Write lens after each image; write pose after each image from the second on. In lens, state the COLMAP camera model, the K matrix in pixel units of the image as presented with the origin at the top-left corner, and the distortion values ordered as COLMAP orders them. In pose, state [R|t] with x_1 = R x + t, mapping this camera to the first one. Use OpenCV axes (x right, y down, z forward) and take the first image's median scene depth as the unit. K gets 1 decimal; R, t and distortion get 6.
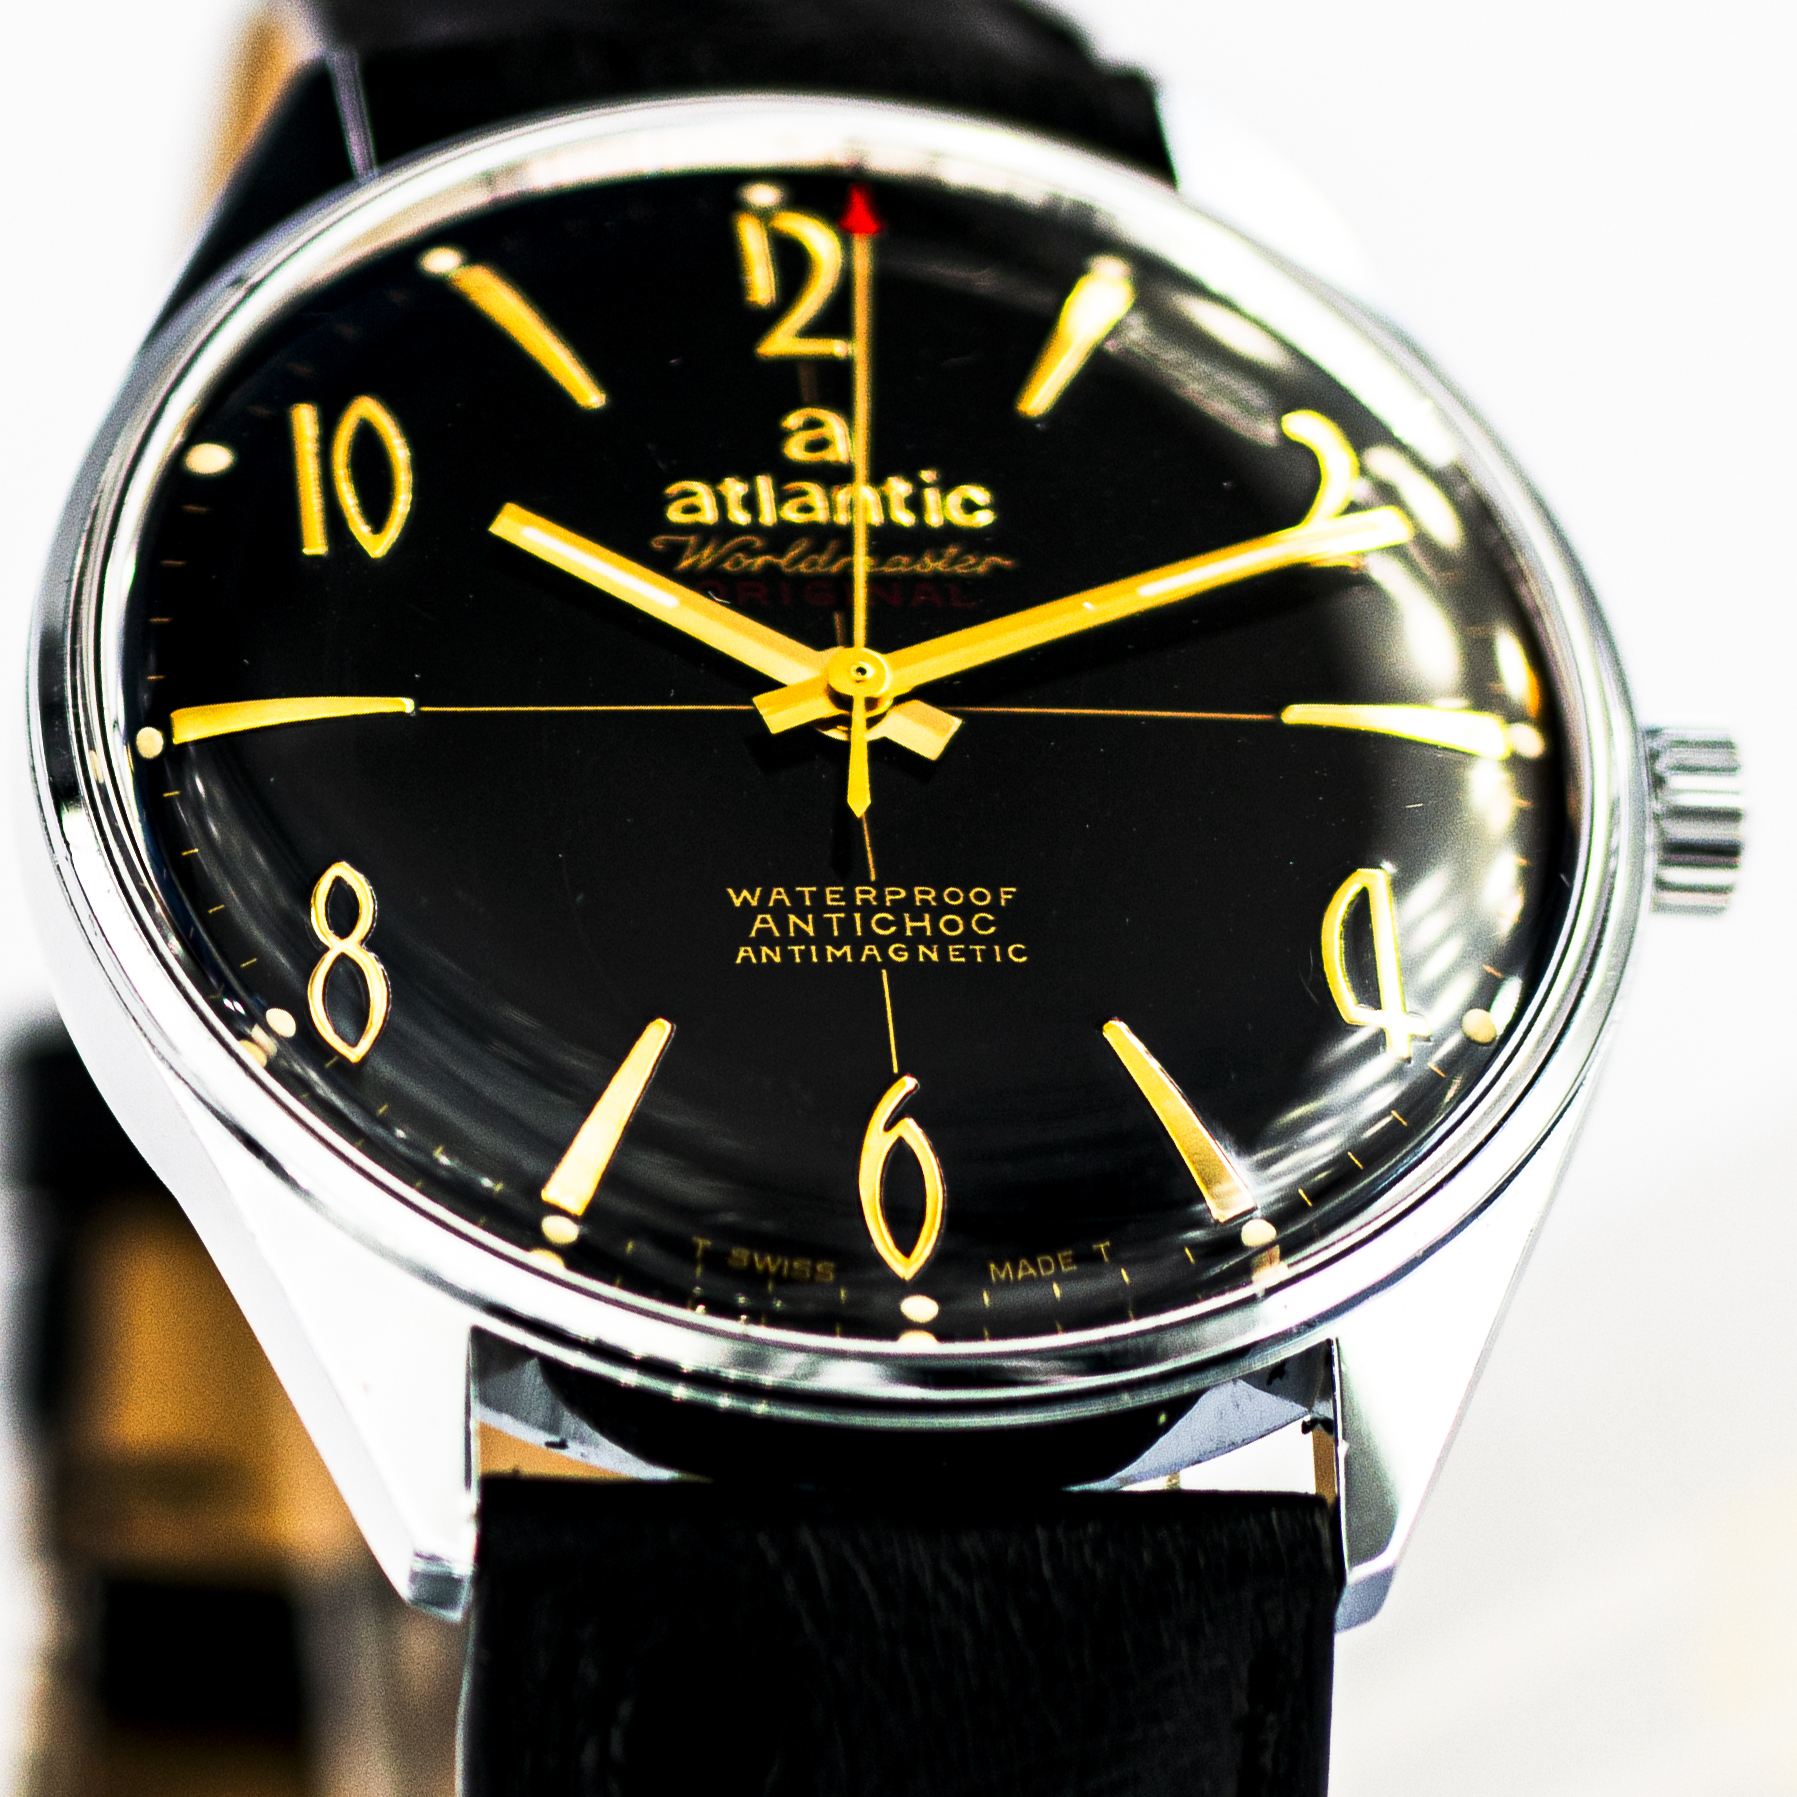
lens RADIAL K [[13048.7, 0, 898.5], [0, 13048.7, 898.5], [0, 0, 1]] dist [0.732876, 28.636731]
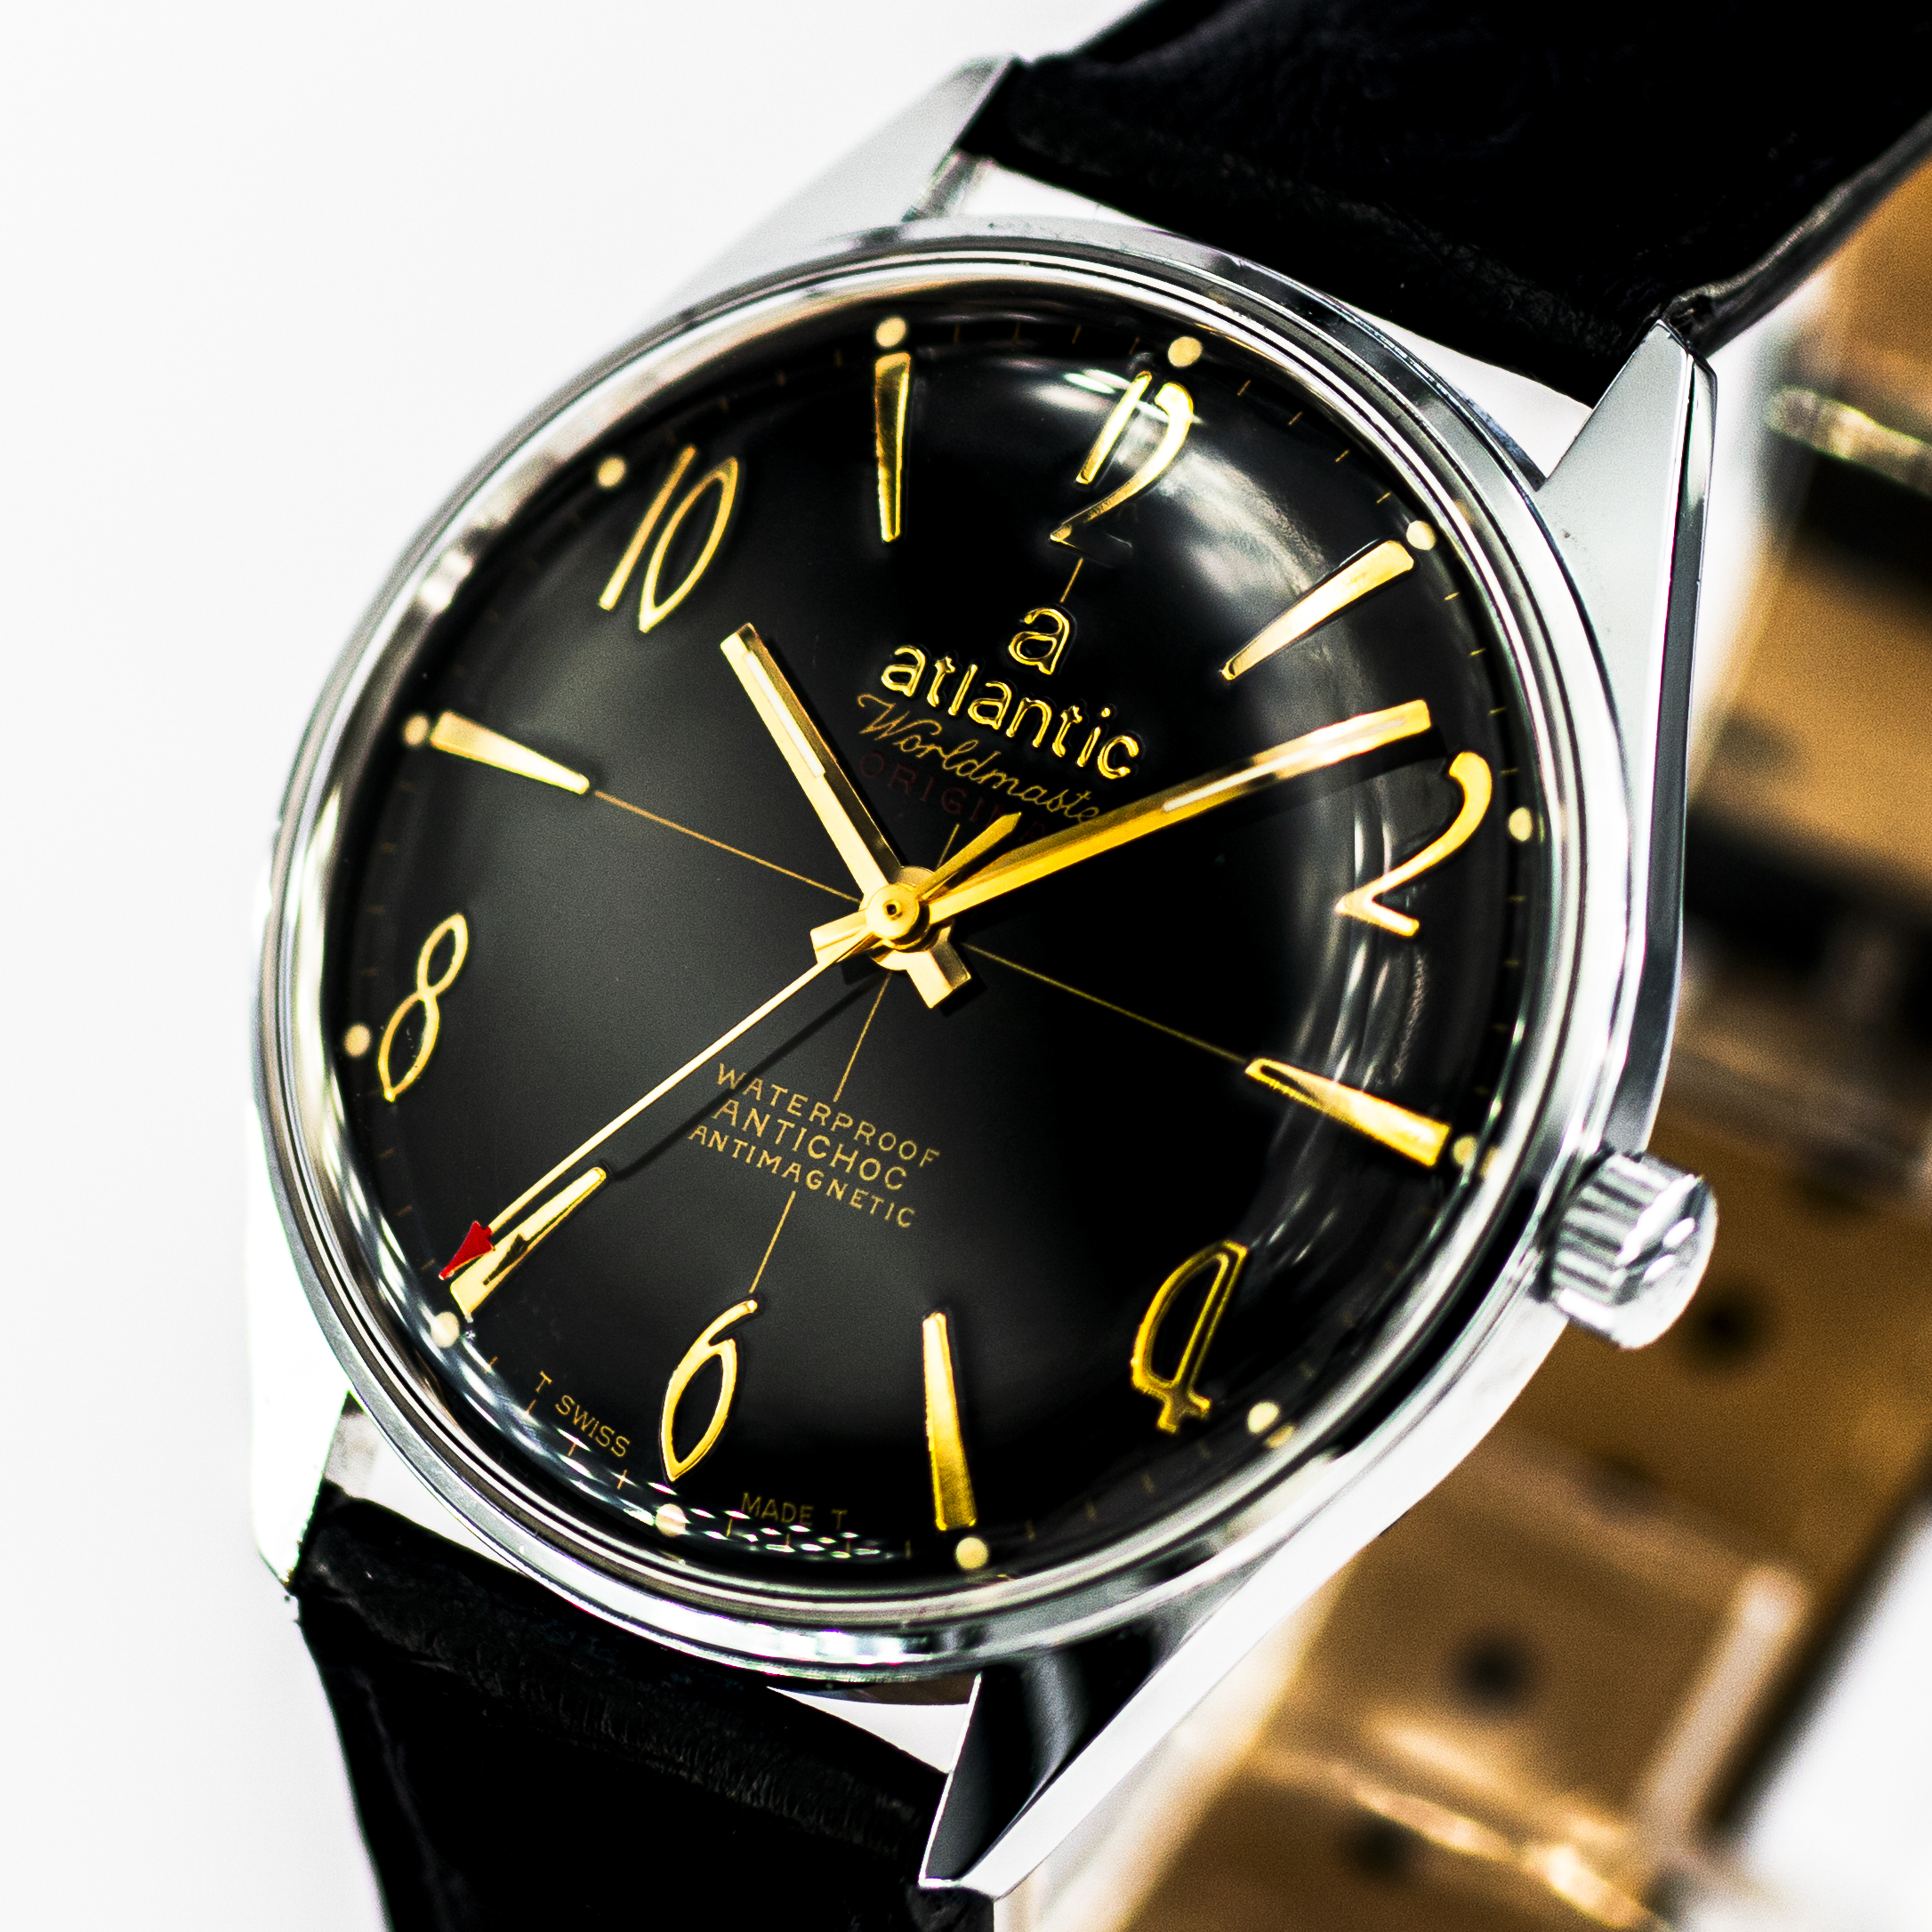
lens RADIAL K [[14029.0, 0, 966.0], [0, 14029.0, 966.0], [0, 0, 1]] dist [0.732876, 28.636731]
pose [[0.712300, 0.396858, -0.578906, 0.693461], [-0.094352, 0.871454, 0.481316, -0.587831], [0.695504, -0.288221, 0.658181, 0.226554]]
